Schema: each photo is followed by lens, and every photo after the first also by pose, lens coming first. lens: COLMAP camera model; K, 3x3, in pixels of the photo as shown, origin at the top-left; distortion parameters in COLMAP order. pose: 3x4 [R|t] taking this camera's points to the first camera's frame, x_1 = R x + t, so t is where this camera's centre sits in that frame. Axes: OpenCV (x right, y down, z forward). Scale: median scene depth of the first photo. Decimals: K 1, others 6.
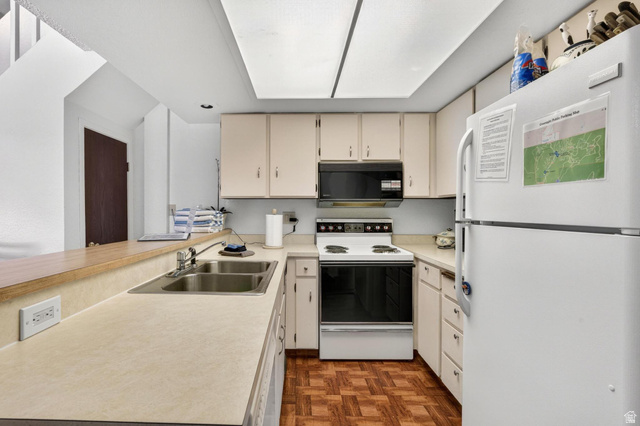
lens RADIAL K [[291.0, 0, 310.8], [0, 291.0, 214.0], [0, 0, 1]] dist [0.000405, -0.000110]
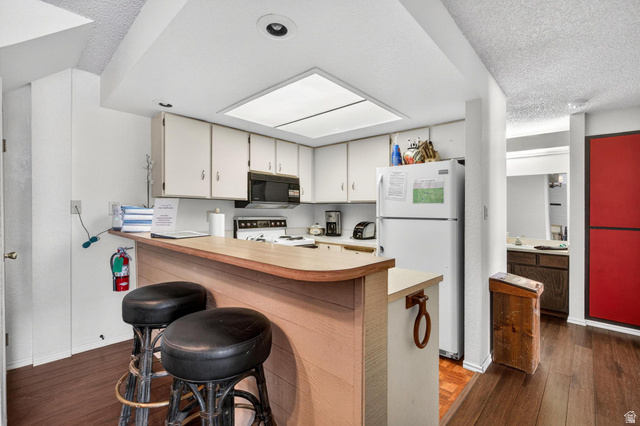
lens RADIAL K [[291.0, 0, 310.8], [0, 291.0, 214.0], [0, 0, 1]] dist [0.000405, -0.000110]
pose [[0.687676, 0.003485, 0.726010, -0.696326], [-0.005873, 0.999982, 0.000763, 0.000994], [-0.725994, -0.004788, 0.687684, -0.047467]]
